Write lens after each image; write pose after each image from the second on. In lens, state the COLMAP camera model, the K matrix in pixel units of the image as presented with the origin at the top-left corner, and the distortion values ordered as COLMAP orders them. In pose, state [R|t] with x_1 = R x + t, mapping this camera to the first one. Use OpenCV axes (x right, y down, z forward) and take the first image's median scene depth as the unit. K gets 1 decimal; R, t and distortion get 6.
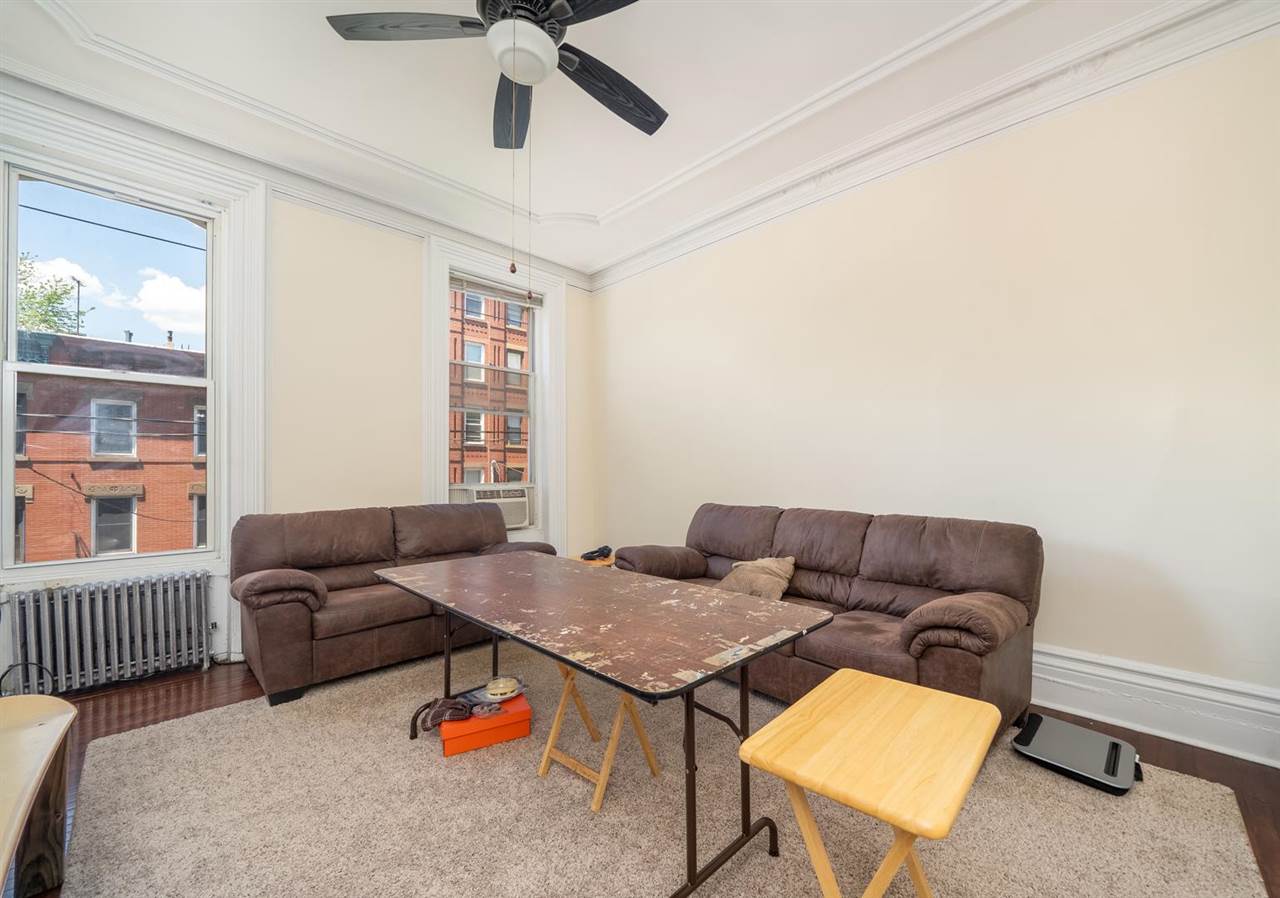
lens RADIAL K [[498.7, 0, 640.4], [0, 498.7, 465.7], [0, 0, 1]] dist [-0.001986, -0.000140]
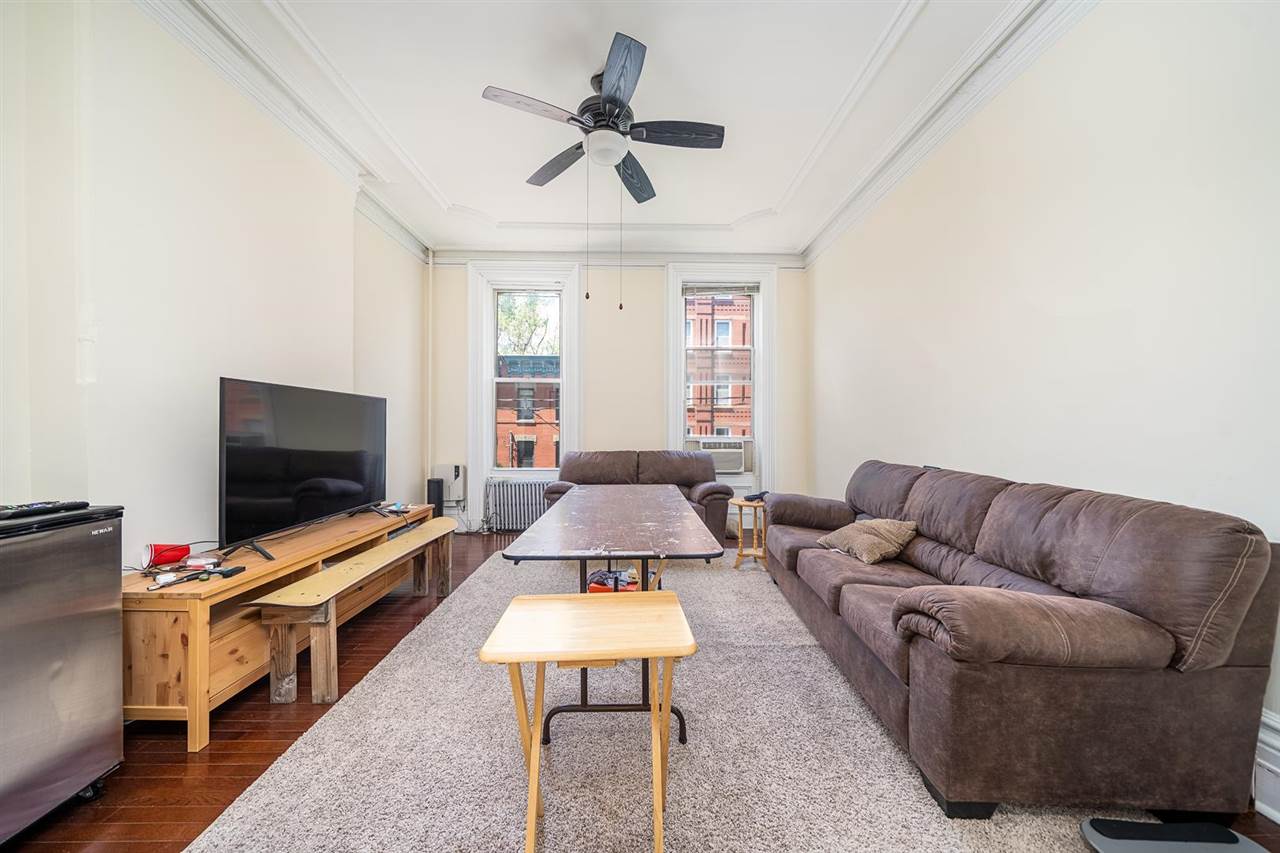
lens RADIAL K [[418.8, 0, 640.0], [0, 418.8, 426.5], [0, 0, 1]] dist [0.000790, 0.000059]
pose [[0.712182, -0.001586, -0.701993, 0.496642], [0.003887, 0.999991, 0.001685, 0.006870], [0.701984, -0.003928, 0.712182, 0.113884]]
